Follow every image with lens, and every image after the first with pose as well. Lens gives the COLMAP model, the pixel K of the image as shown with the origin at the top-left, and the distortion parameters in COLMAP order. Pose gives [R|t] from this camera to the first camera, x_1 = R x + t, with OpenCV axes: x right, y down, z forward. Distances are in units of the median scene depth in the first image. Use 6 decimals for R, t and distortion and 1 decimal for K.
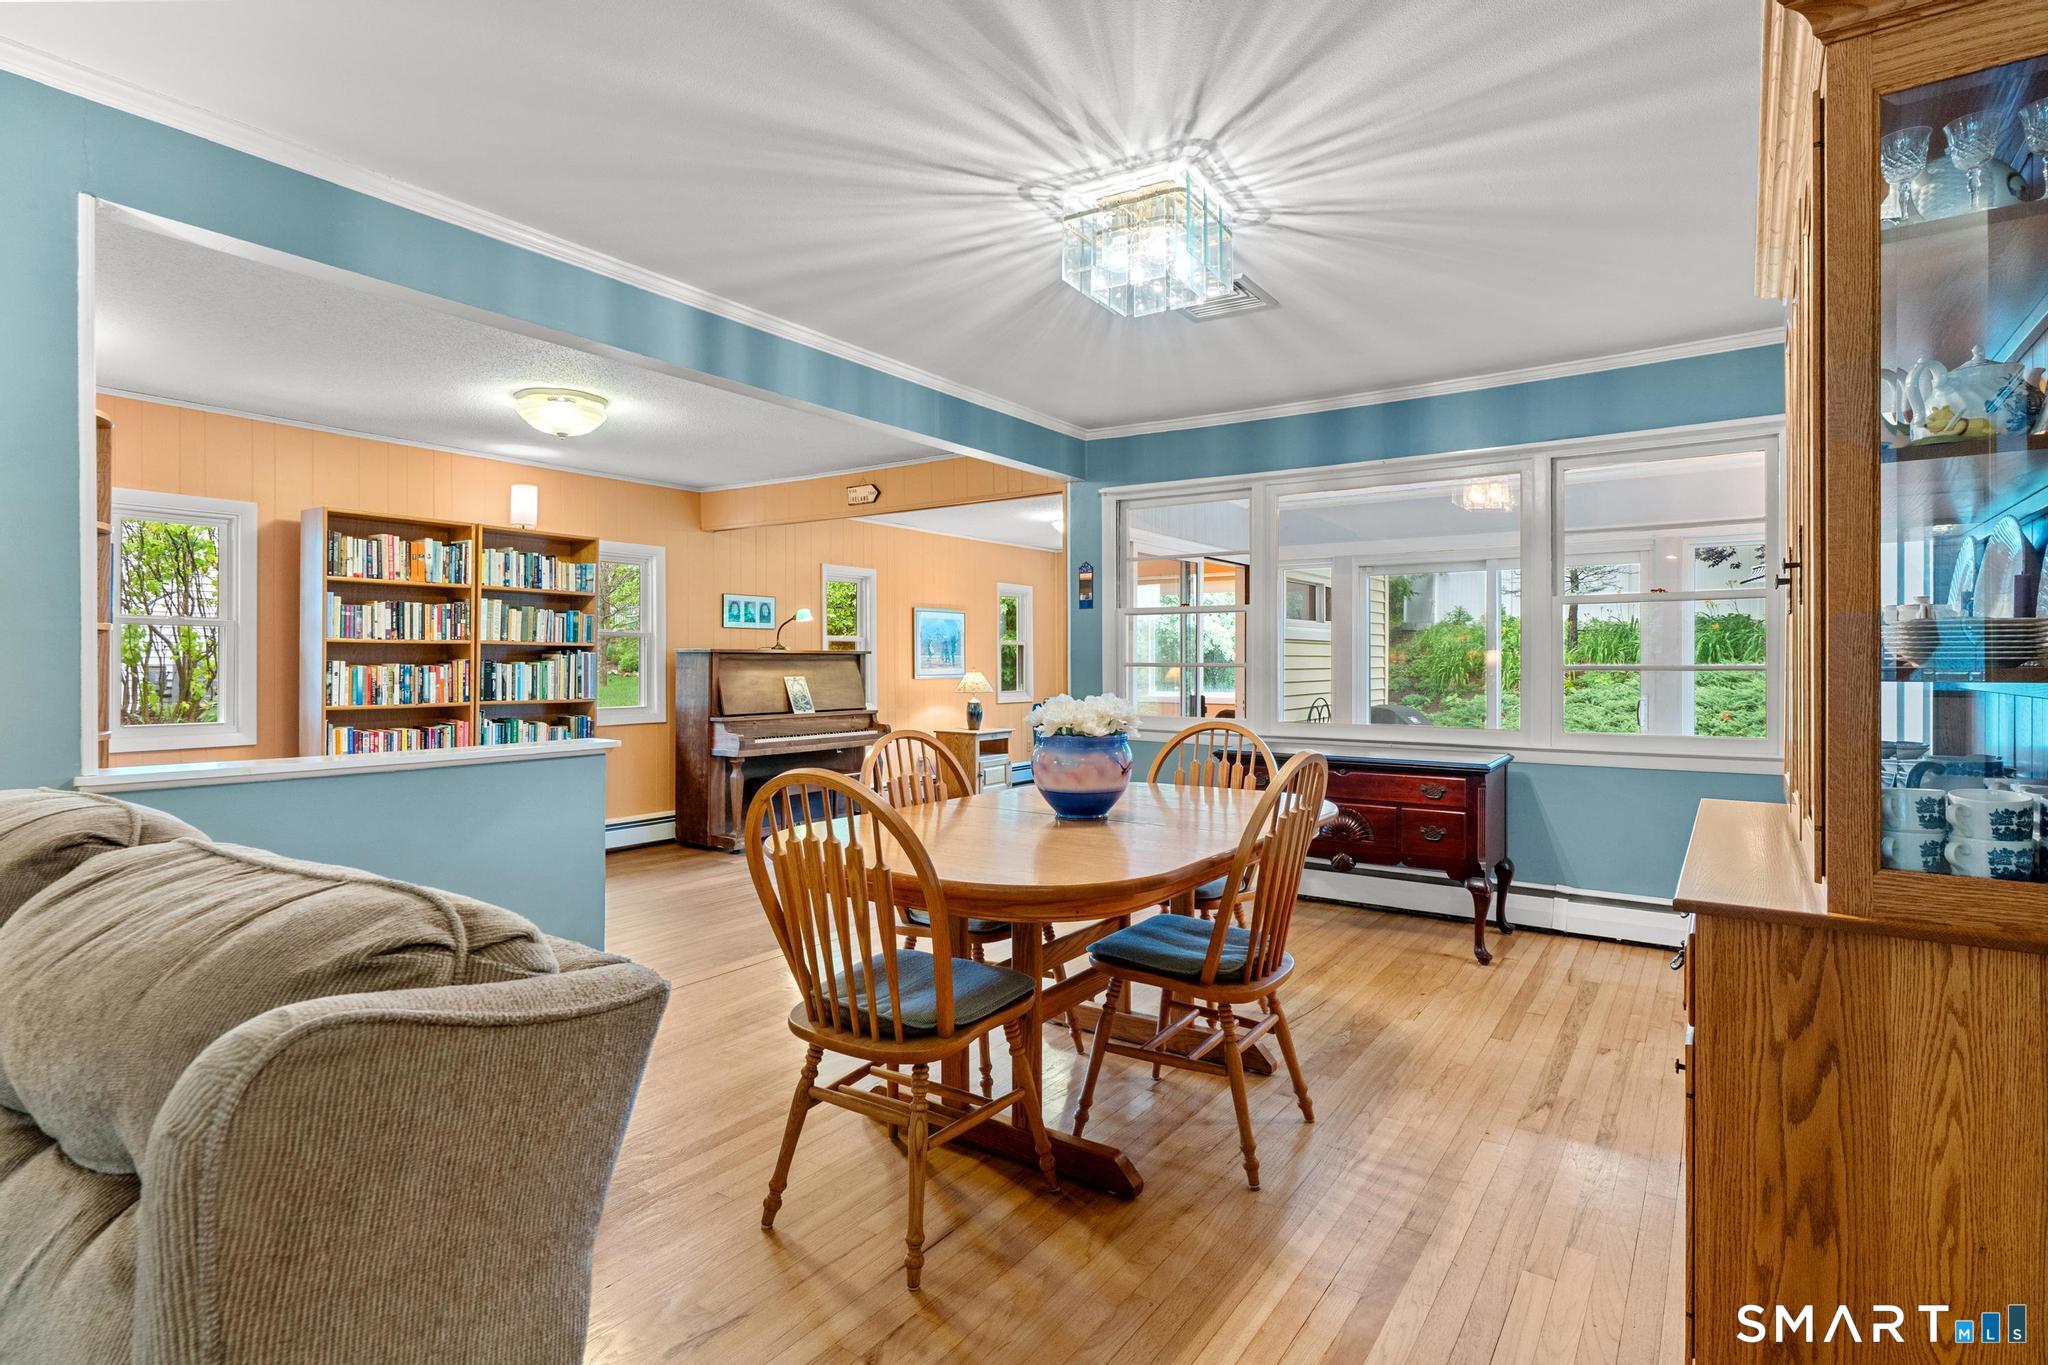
lens RADIAL K [[962.6, 0, 1022.4], [0, 962.6, 675.2], [0, 0, 1]] dist [-0.007966, 0.003851]
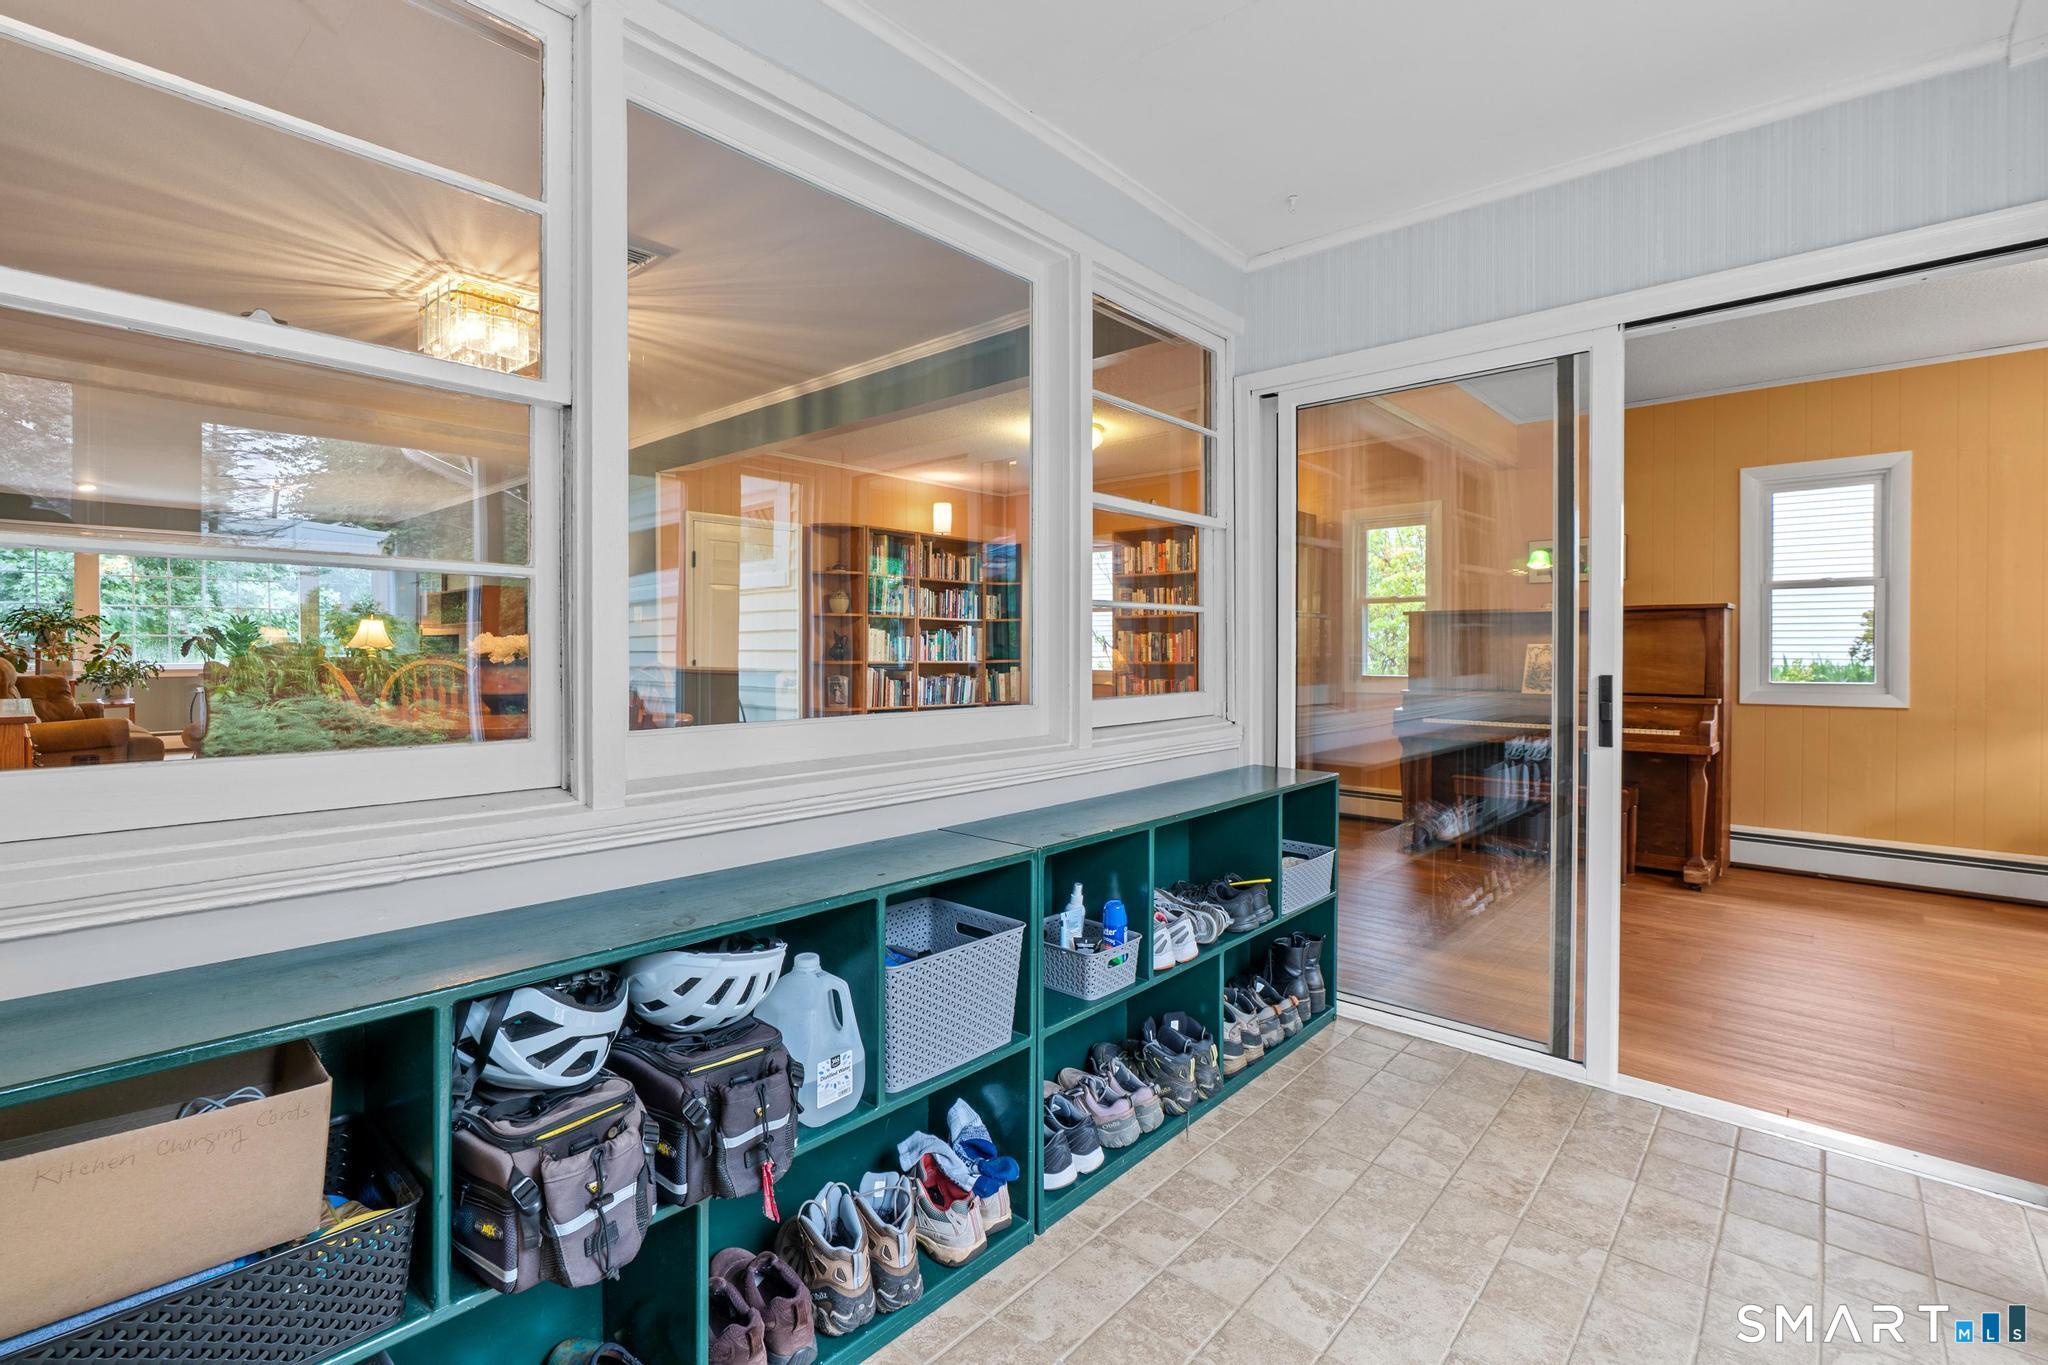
lens RADIAL K [[927.7, 0, 1036.9], [0, 927.7, 667.7], [0, 0, 1]] dist [-0.006426, 0.003877]
pose [[-0.119053, 0.014352, -0.992784, 0.677816], [-0.014000, 0.999772, 0.016132, 0.019259], [0.992789, 0.015819, -0.118825, 0.945834]]
